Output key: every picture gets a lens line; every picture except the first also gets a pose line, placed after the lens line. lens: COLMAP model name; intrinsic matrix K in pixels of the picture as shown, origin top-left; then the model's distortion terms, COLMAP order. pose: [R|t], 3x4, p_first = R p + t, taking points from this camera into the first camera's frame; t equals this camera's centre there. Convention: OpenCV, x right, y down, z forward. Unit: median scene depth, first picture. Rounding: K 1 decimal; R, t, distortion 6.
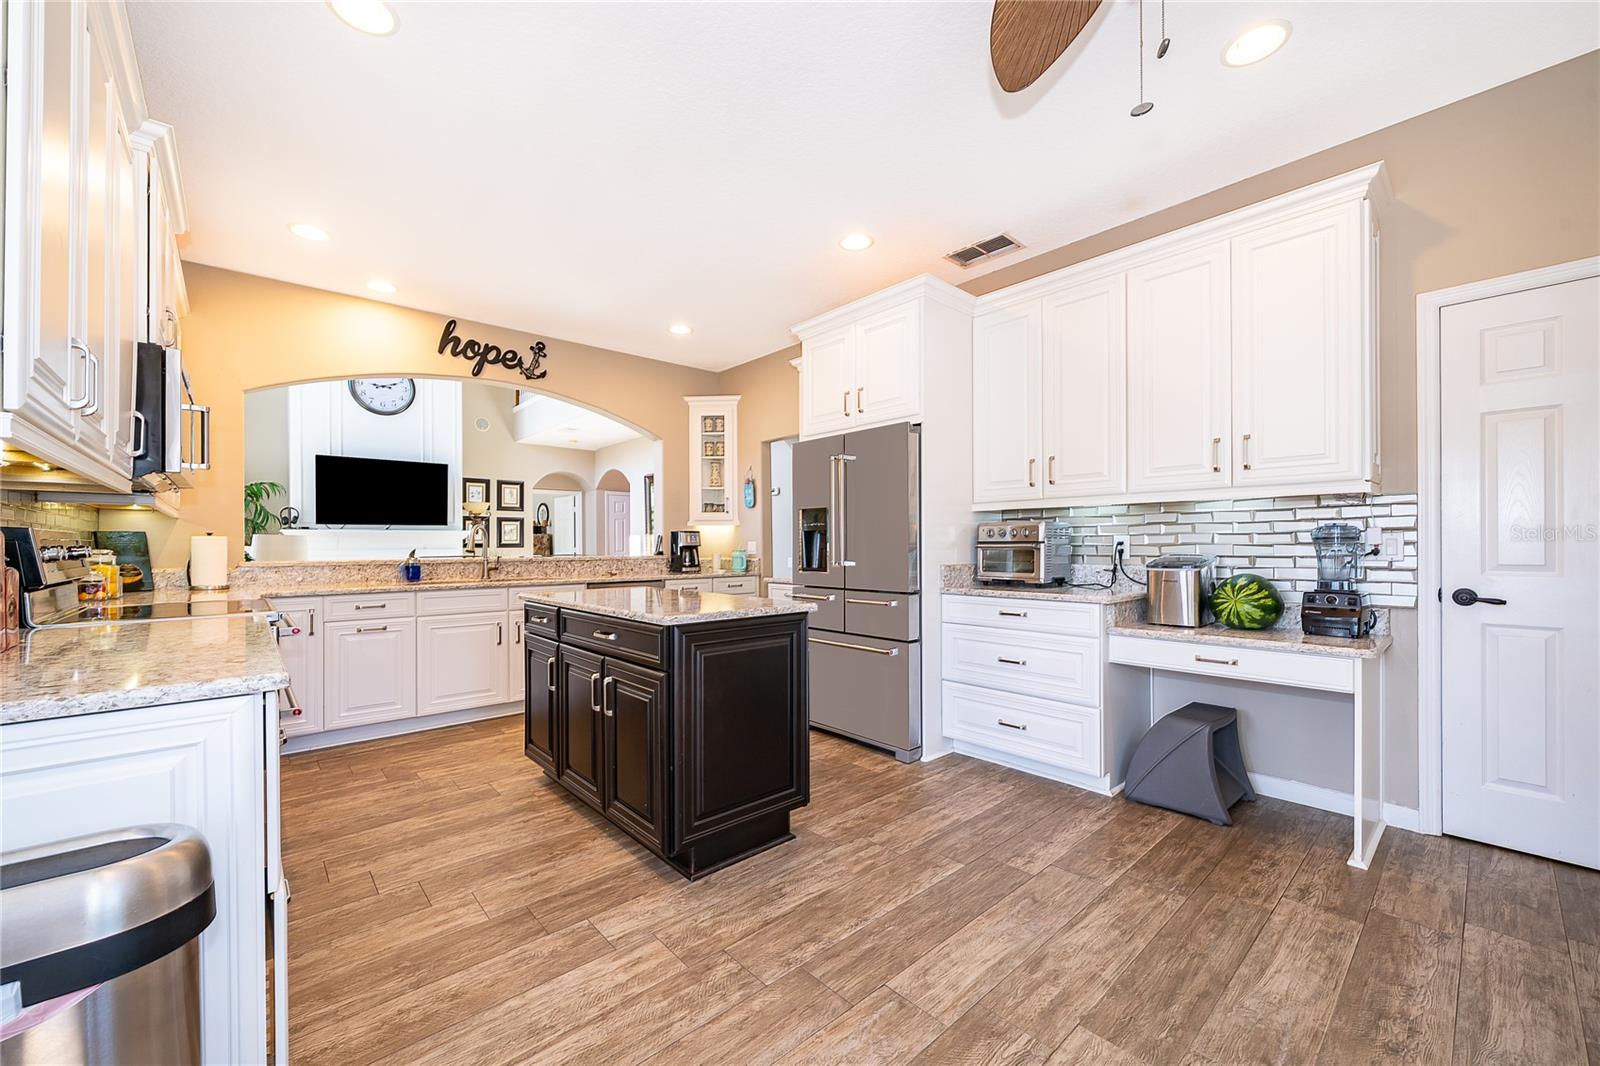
lens RADIAL K [[627.2, 0, 791.3], [0, 627.2, 543.3], [0, 0, 1]] dist [-0.006346, 0.000897]
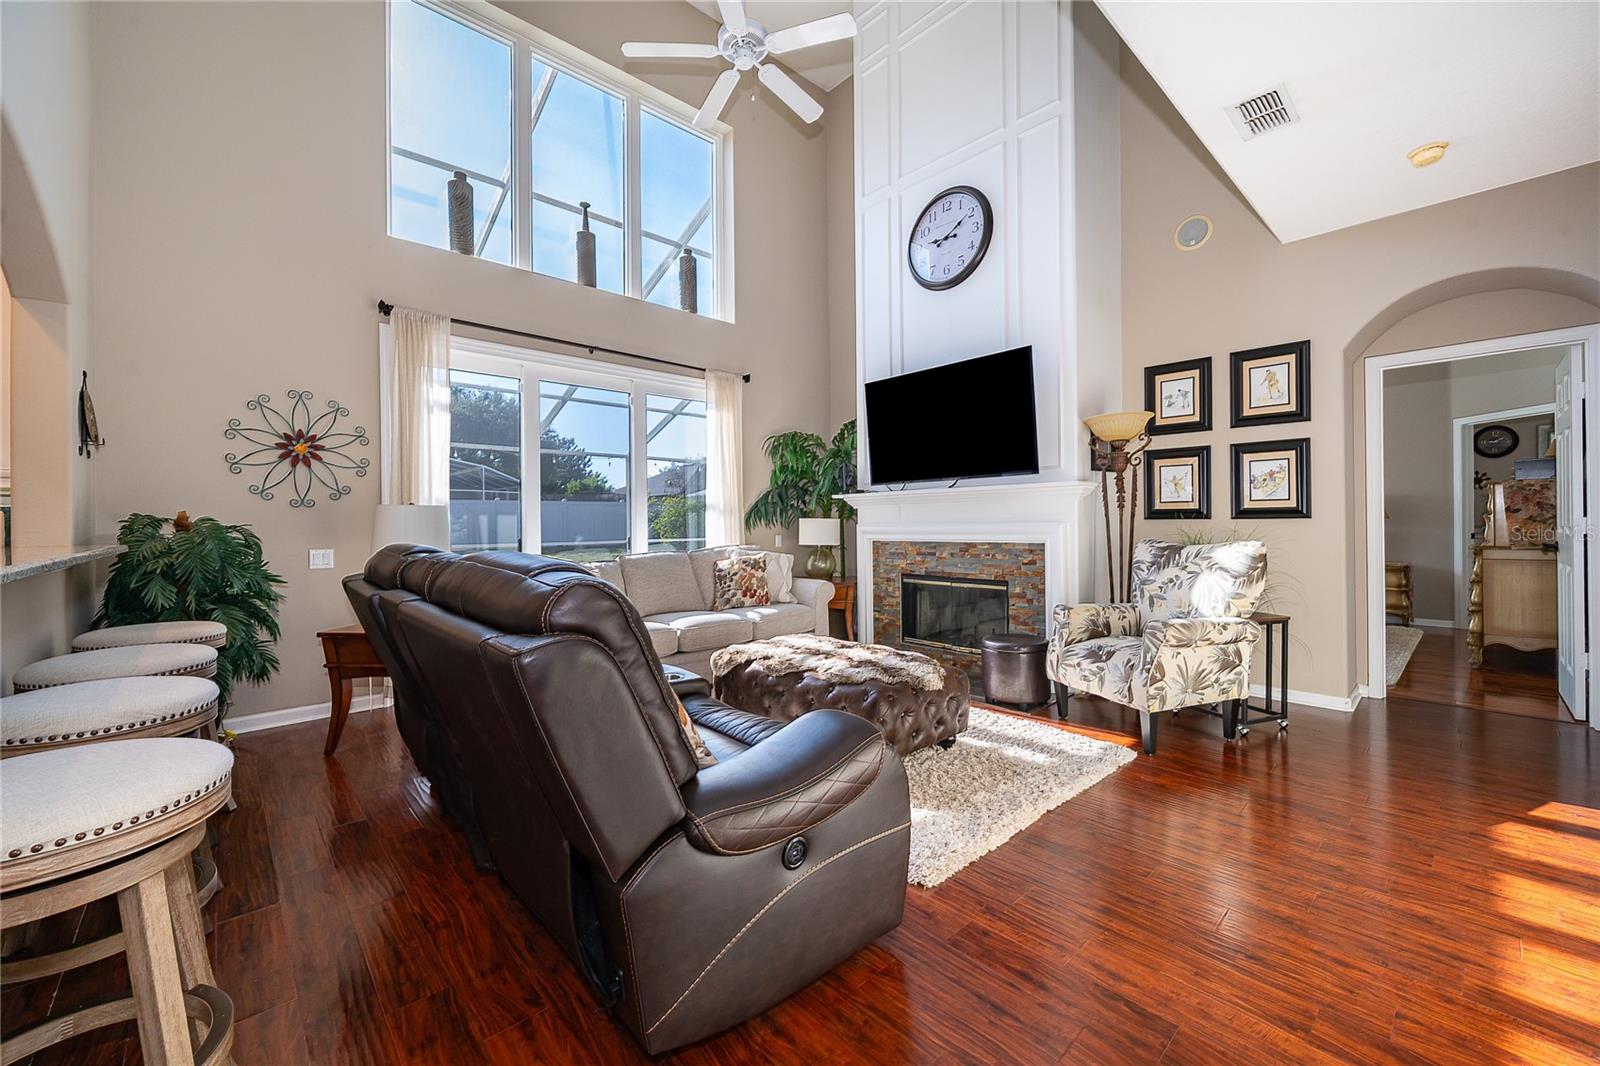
lens RADIAL K [[627.2, 0, 799.1], [0, 627.2, 522.3], [0, 0, 1]] dist [-0.006346, 0.000897]
pose [[0.026803, 0.006051, -0.999622, -0.186725], [0.013077, 0.999894, 0.006403, 0.008230], [0.999555, -0.013244, 0.026721, 1.958807]]
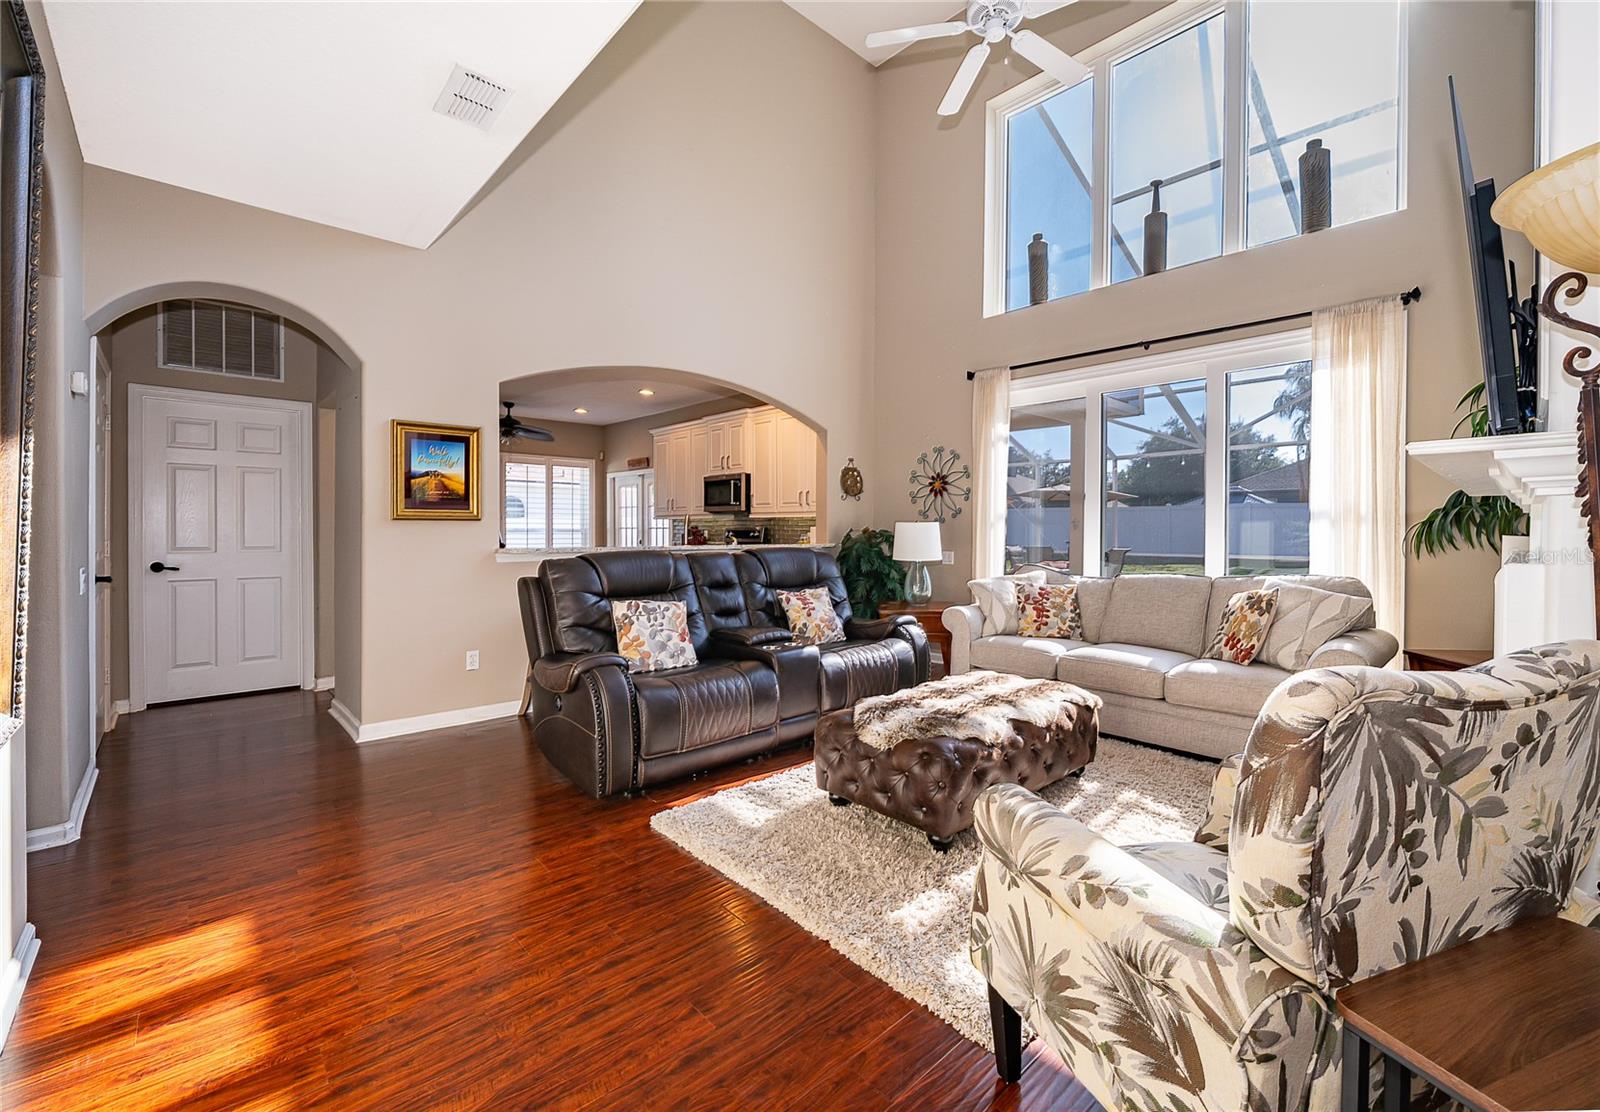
lens RADIAL K [[675.9, 0, 835.2], [0, 675.9, 532.1], [0, 0, 1]] dist [-0.001332, -0.000199]
pose [[-0.998775, 0.003024, -0.049386, -0.891507], [0.002990, 0.999995, 0.000770, 0.000098], [0.049388, 0.000622, -0.998779, 2.858056]]
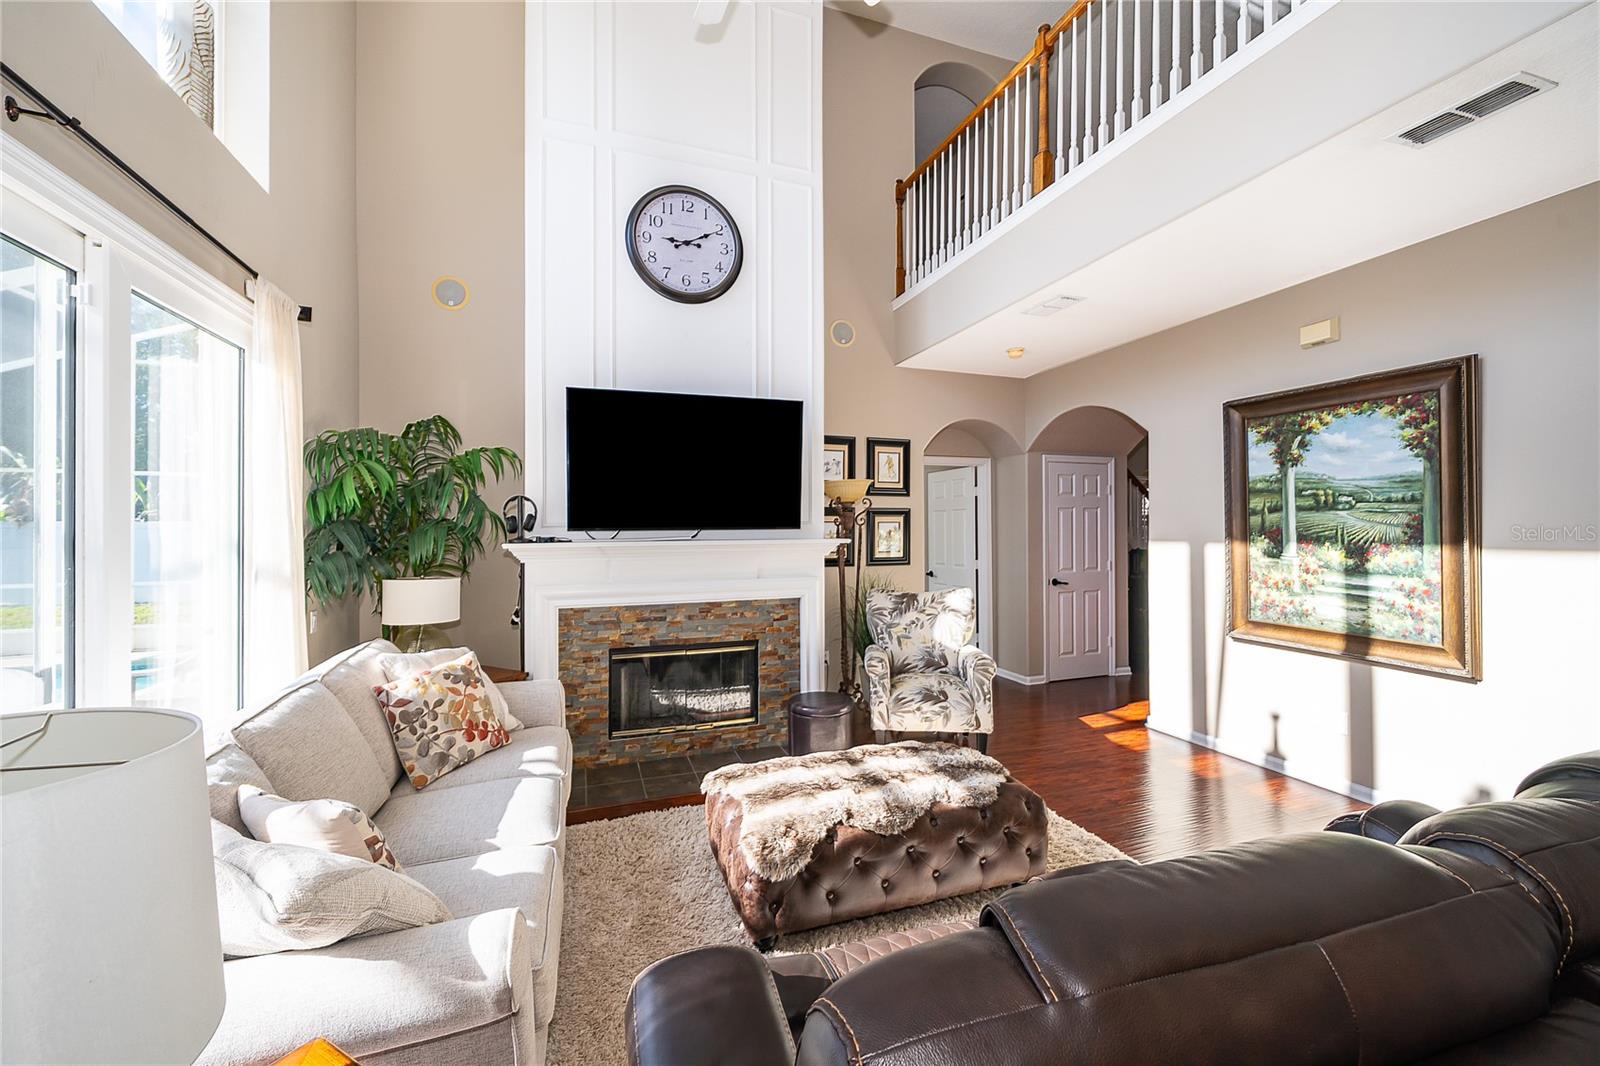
lens RADIAL K [[627.2, 0, 788.7], [0, 627.2, 528.1], [0, 0, 1]] dist [-0.006346, 0.000897]
pose [[0.924420, -0.000292, -0.381376, -0.912563], [0.001338, 0.999996, 0.002478, -0.073475], [0.381373, -0.002801, 0.924417, 1.345822]]
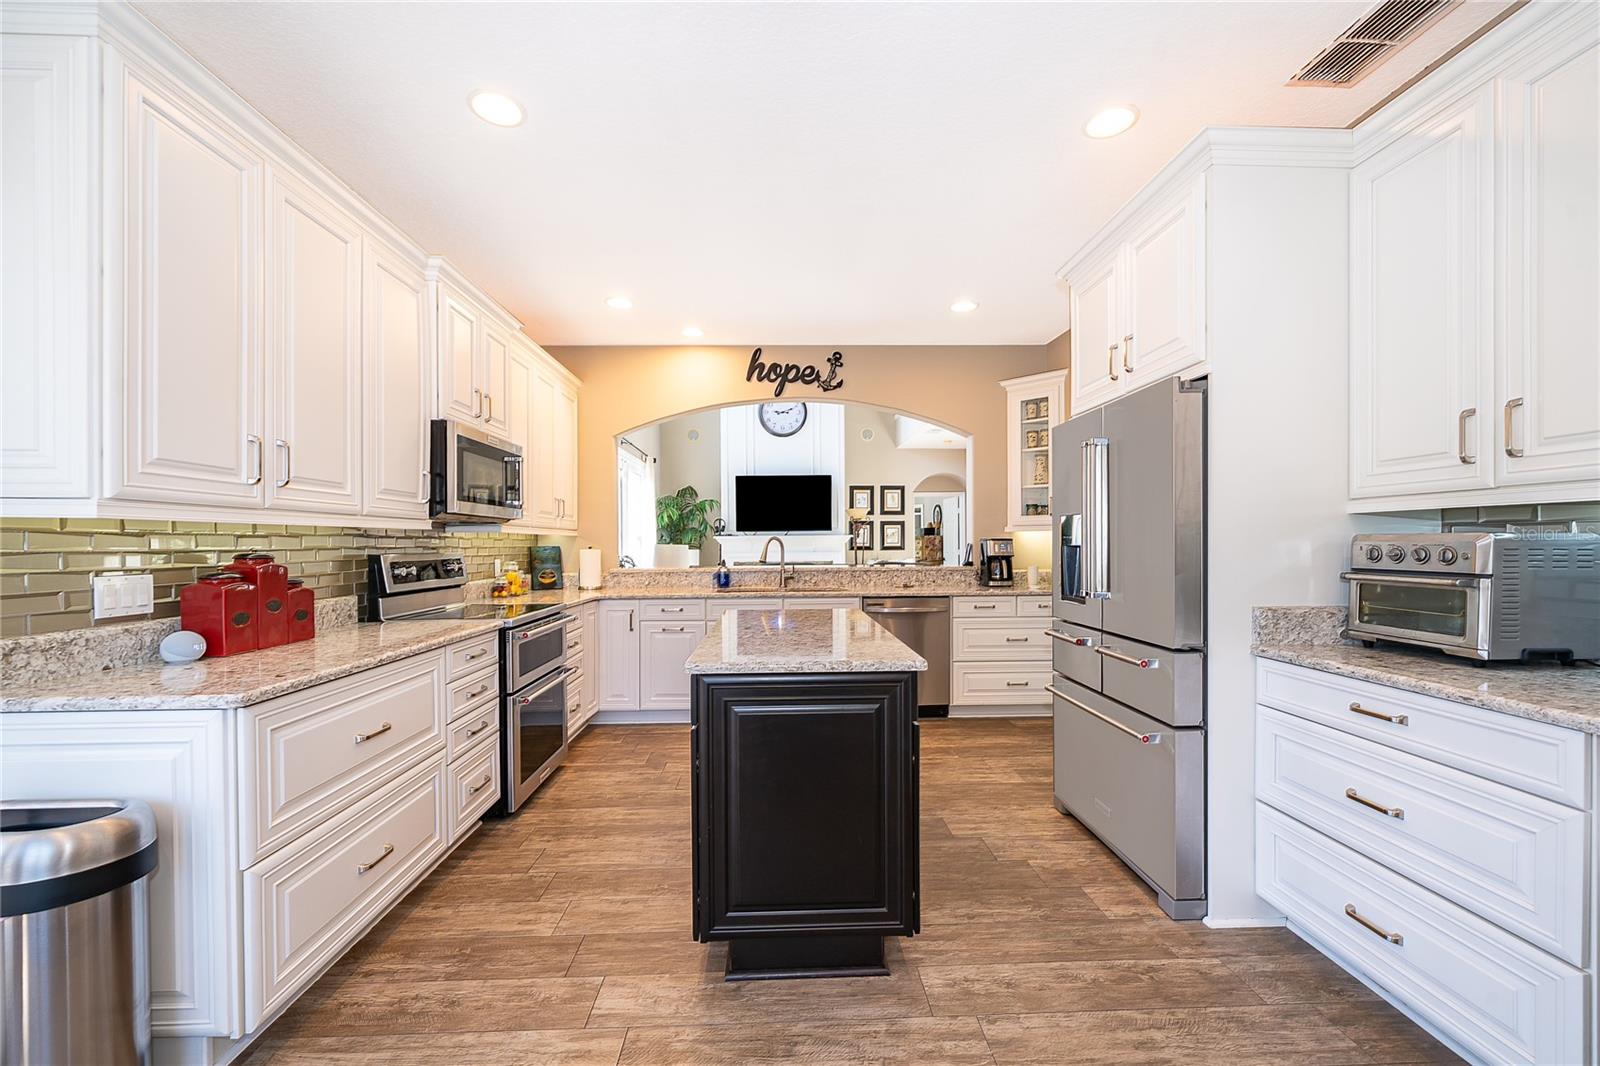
lens RADIAL K [[627.2, 0, 797.8], [0, 627.2, 548.2], [0, 0, 1]] dist [-0.006346, 0.000897]
pose [[0.771971, 0.004941, -0.635638, 0.268456], [0.004612, 0.999900, 0.013374, -0.030257], [0.635641, -0.013255, 0.771871, 0.253383]]
